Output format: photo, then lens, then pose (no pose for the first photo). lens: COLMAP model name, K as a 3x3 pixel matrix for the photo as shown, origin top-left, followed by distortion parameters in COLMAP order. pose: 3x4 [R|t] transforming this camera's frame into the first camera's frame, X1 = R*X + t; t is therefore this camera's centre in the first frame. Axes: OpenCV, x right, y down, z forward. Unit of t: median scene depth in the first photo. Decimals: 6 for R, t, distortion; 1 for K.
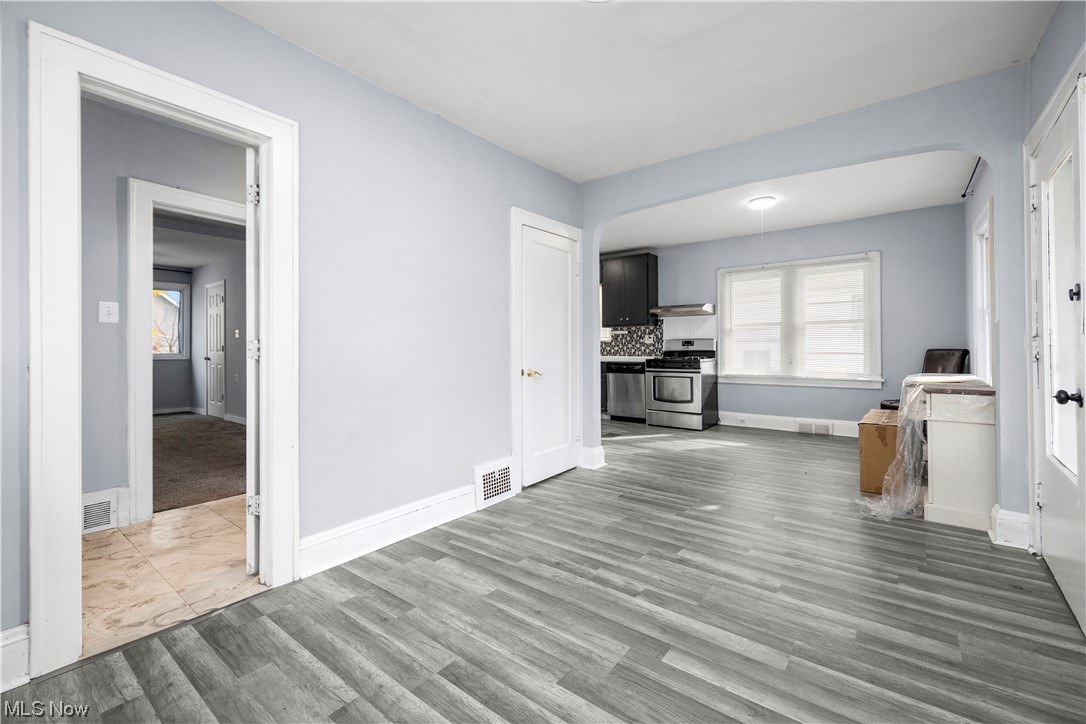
lens RADIAL K [[453.2, 0, 543.2], [0, 453.2, 349.3], [0, 0, 1]] dist [0.002292, -0.000237]
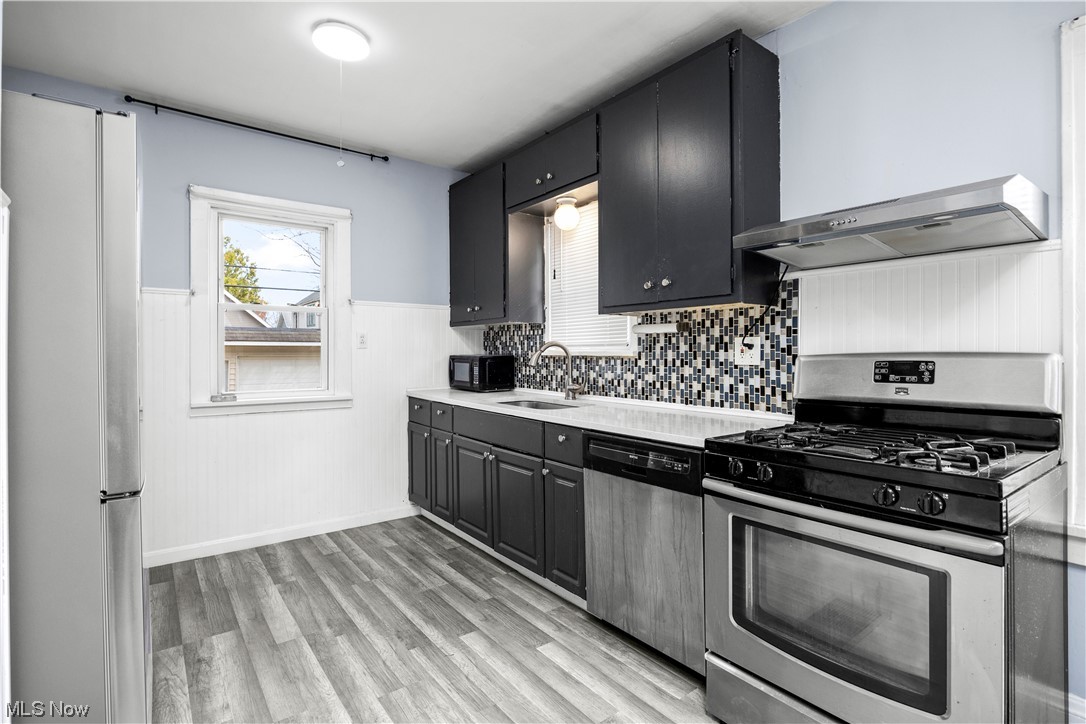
lens RADIAL K [[525.0, 0, 545.7], [0, 525.0, 355.9], [0, 0, 1]] dist [-0.012574, 0.000318]
pose [[0.969271, 0.008436, -0.245852, 0.490141], [-0.008601, 0.999963, 0.000400, -0.046879], [0.245846, 0.001727, 0.969307, 1.648886]]
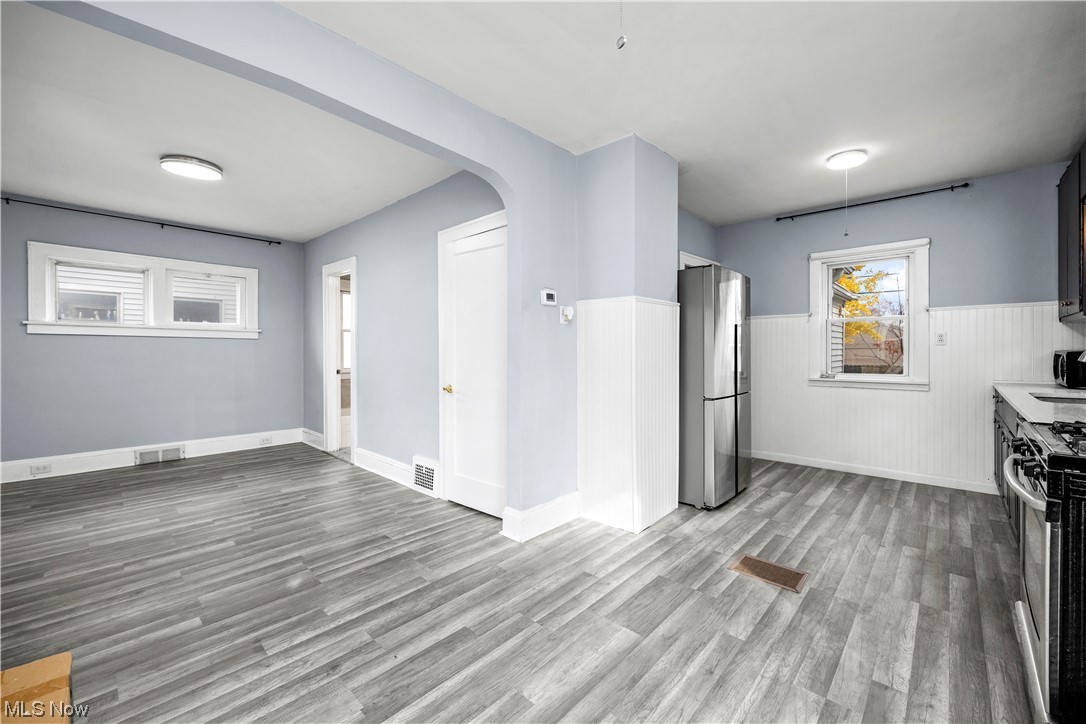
lens RADIAL K [[435.2, 0, 542.2], [0, 435.2, 355.4], [0, 0, 1]] dist [-0.003267, -0.000591]
pose [[-0.081842, 0.019460, -0.996455, 1.191010], [-0.002795, 0.999801, 0.019755, -0.052363], [0.996641, 0.004402, -0.081771, 1.671954]]
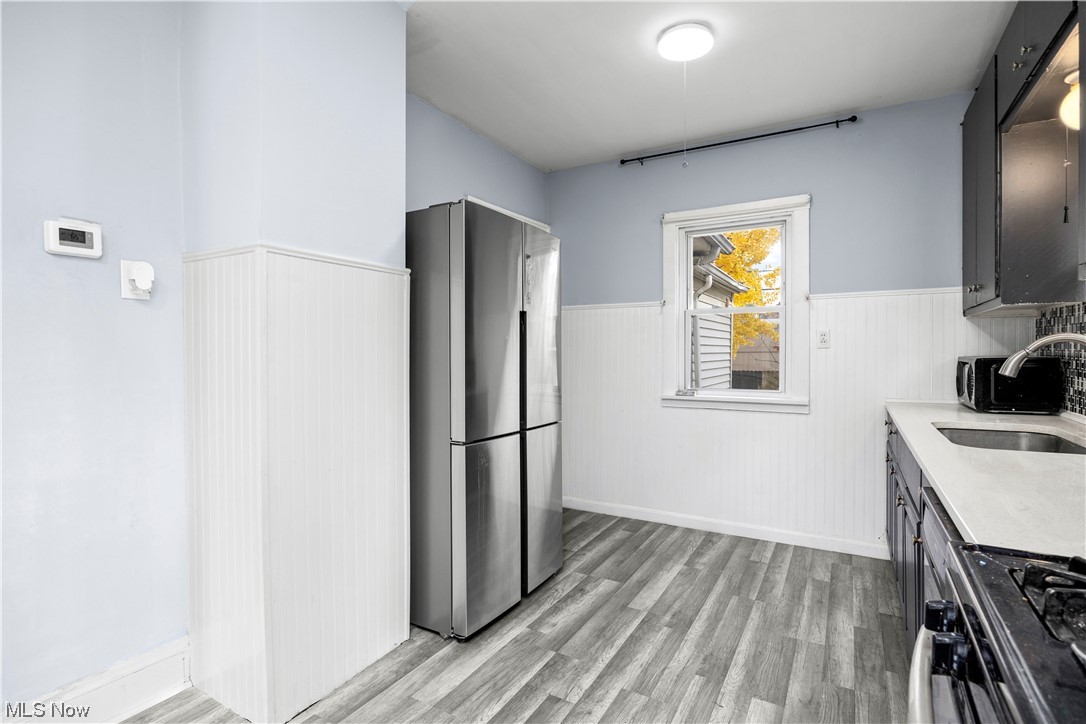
lens RADIAL K [[524.2, 0, 540.8], [0, 524.2, 362.2], [0, 0, 1]] dist [-0.011455, 0.000495]
pose [[0.137943, 0.024019, -0.990149, 0.776383], [-0.007719, 0.999702, 0.023175, -0.052181], [0.990410, 0.004446, 0.138088, 2.039318]]
